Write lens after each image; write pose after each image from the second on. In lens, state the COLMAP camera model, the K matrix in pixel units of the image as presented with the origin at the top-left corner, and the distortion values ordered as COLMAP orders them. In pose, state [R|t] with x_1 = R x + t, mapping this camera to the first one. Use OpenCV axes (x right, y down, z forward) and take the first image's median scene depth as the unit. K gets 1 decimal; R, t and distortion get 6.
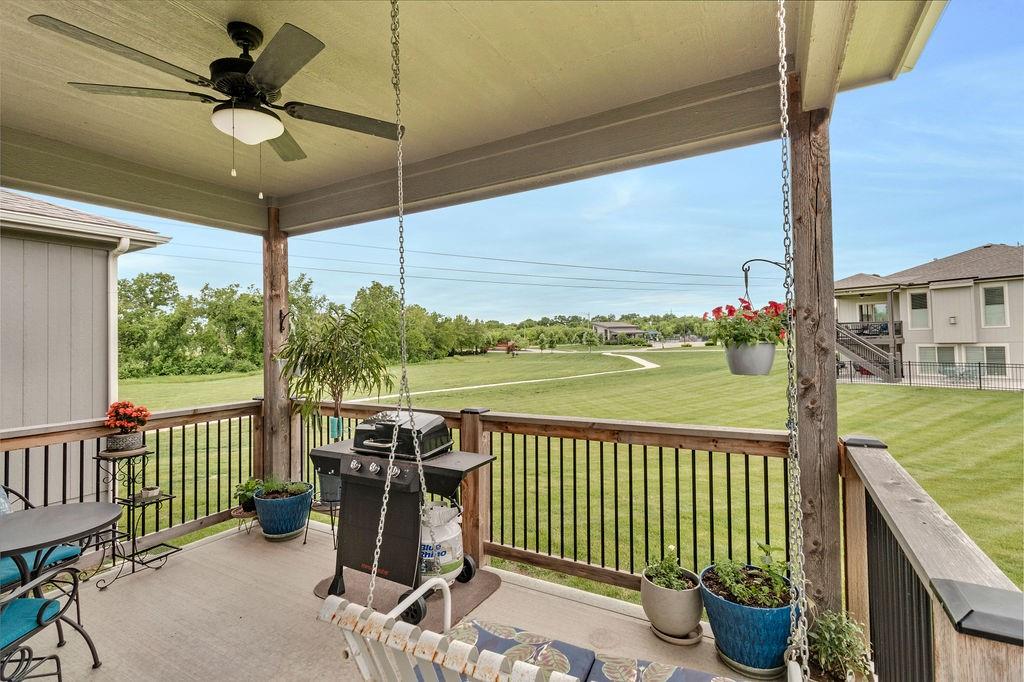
lens RADIAL K [[459.5, 0, 493.0], [0, 459.5, 334.2], [0, 0, 1]] dist [0.016153, 0.000111]
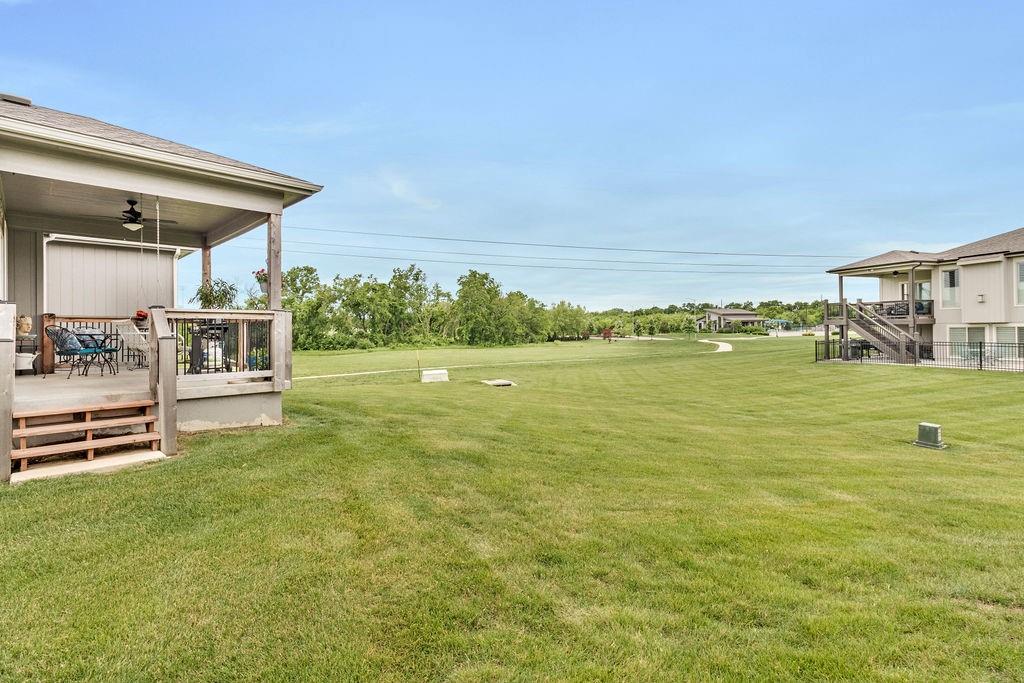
lens RADIAL K [[480.2, 0, 511.4], [0, 480.2, 327.3], [0, 0, 1]] dist [0.021201, 0.000261]
pose [[0.964977, 0.012425, -0.262039, 0.136079], [-0.010887, 0.999914, 0.007320, 0.012845], [0.262108, -0.004211, 0.965029, -0.079749]]
